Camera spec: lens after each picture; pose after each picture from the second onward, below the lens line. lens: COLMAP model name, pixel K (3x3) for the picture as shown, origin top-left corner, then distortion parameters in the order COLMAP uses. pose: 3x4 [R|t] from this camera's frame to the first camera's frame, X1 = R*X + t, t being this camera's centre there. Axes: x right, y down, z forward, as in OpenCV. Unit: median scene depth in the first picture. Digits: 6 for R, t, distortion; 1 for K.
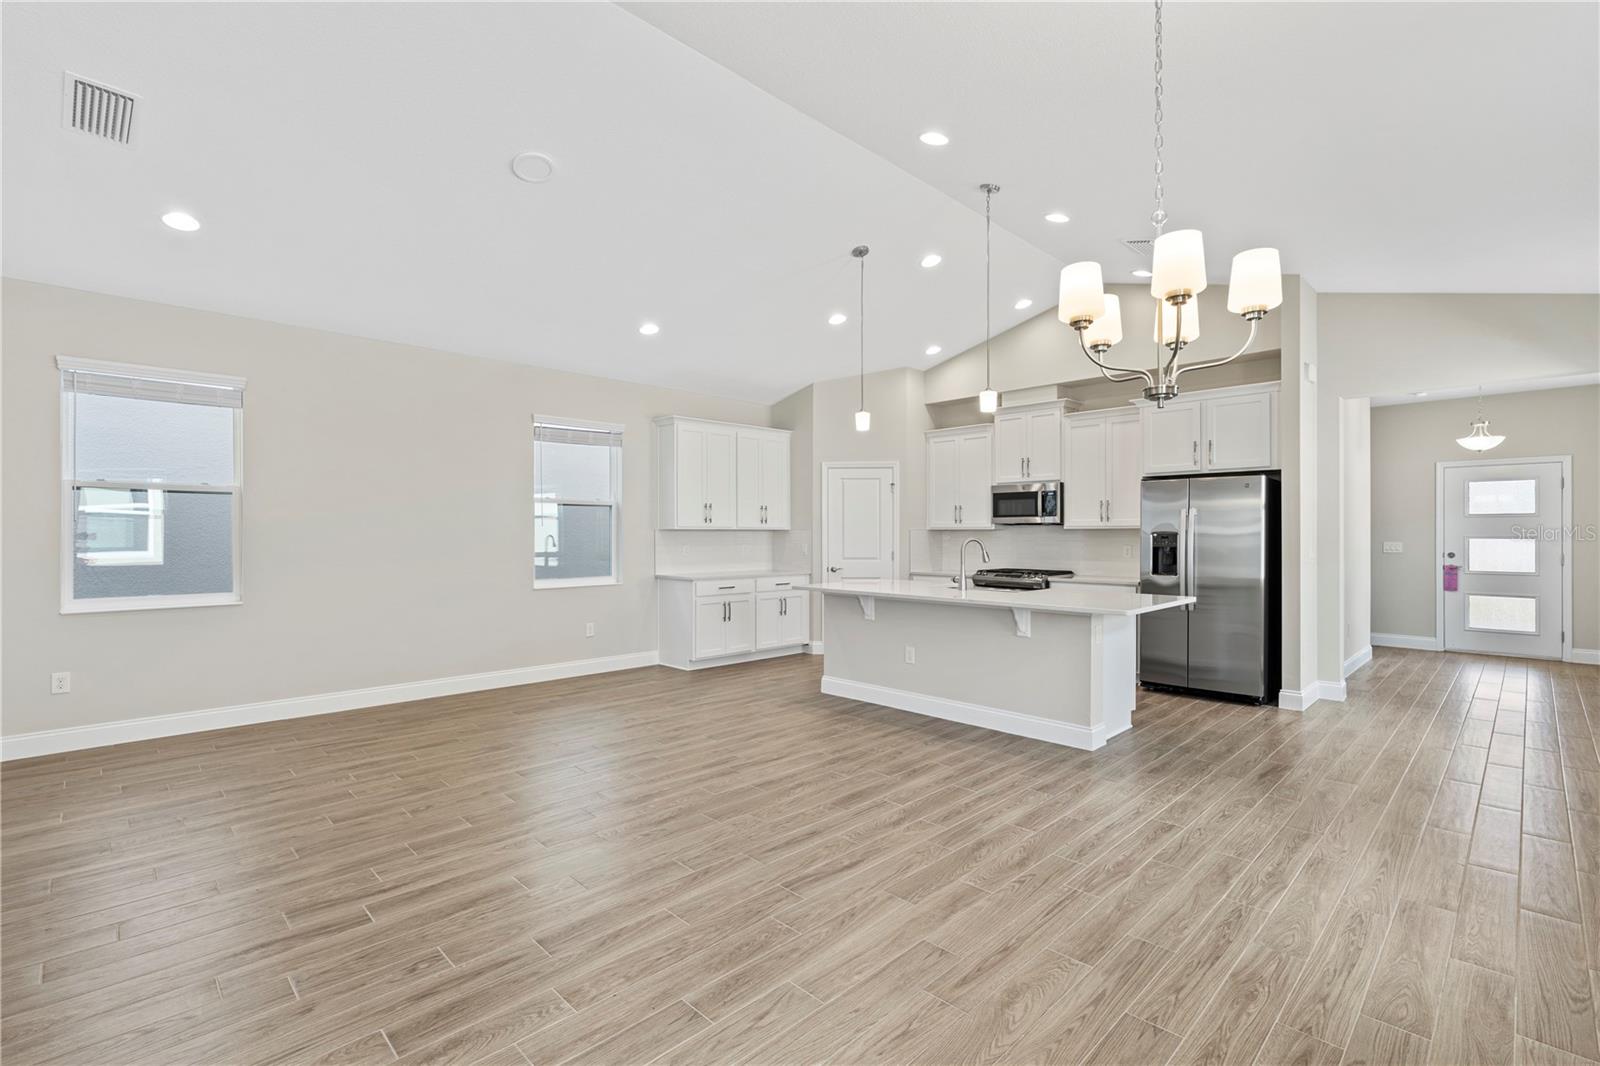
lens RADIAL K [[725.1, 0, 800.0], [0, 725.1, 533.0], [0, 0, 1]] dist [-0.002735, -0.000014]
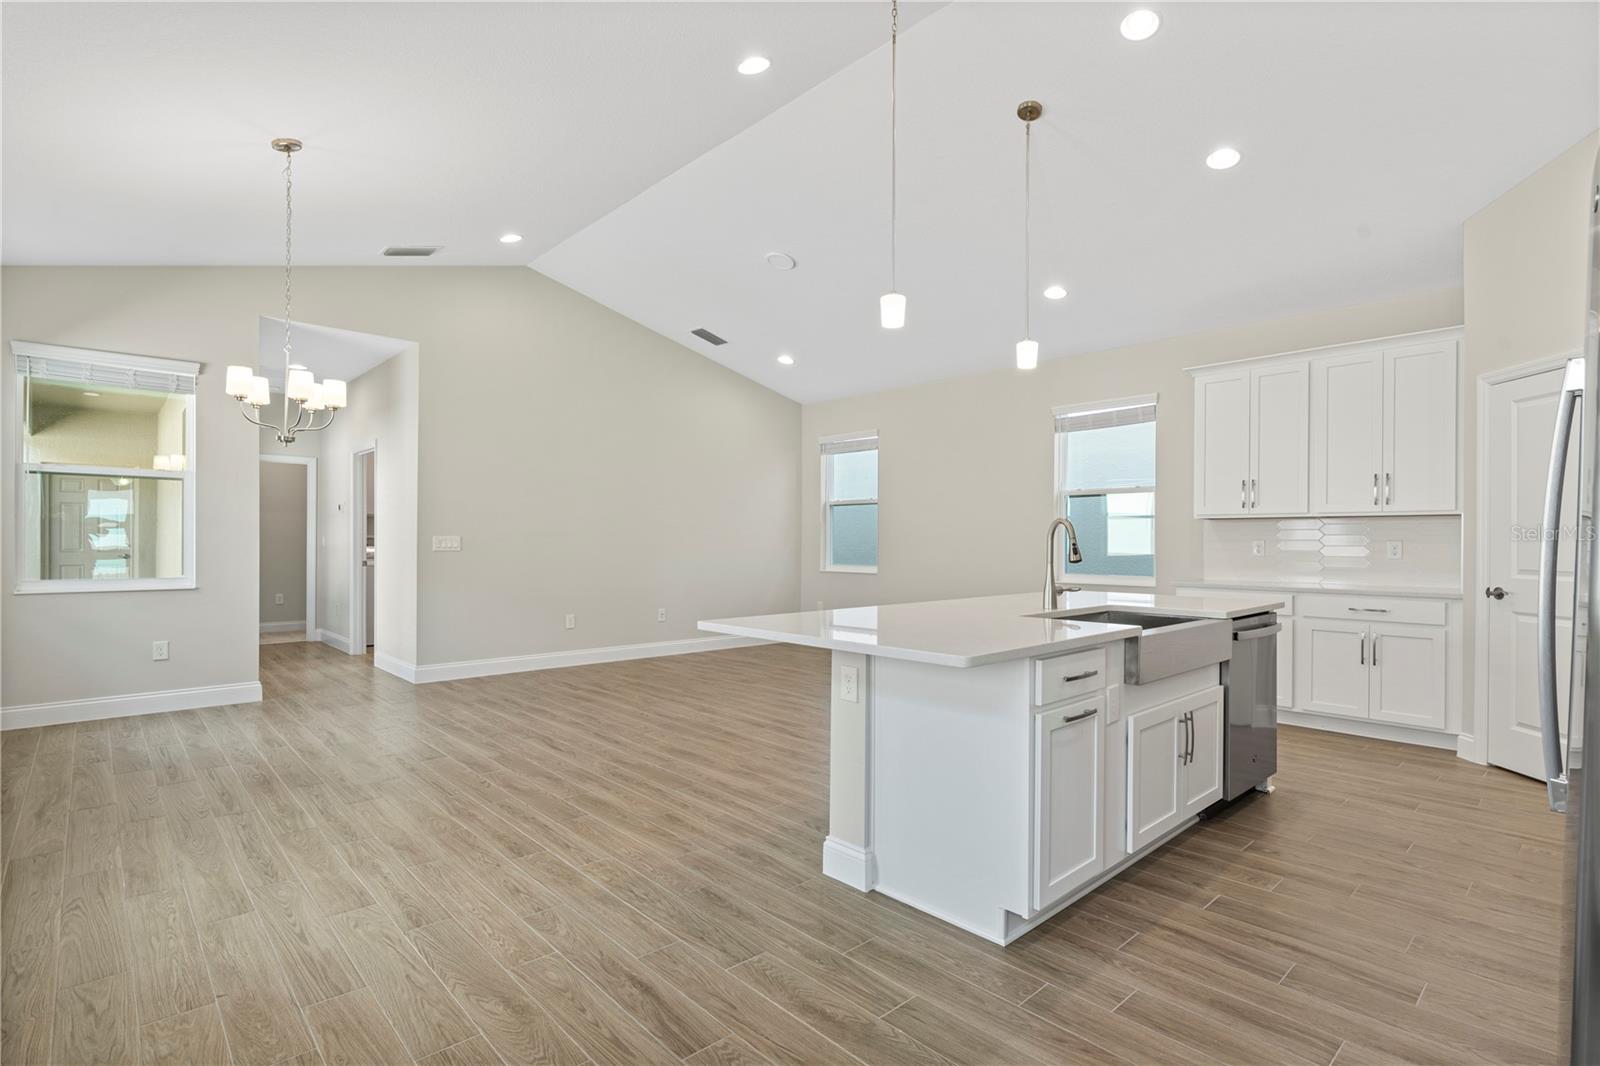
lens RADIAL K [[772.5, 0, 799.9], [0, 772.5, 539.7], [0, 0, 1]] dist [-0.004124, -0.000125]
pose [[-0.034545, -0.000648, -0.999403, 0.924381], [-0.003429, 0.999994, -0.000530, 0.026670], [0.999397, 0.003409, -0.034547, 0.897195]]
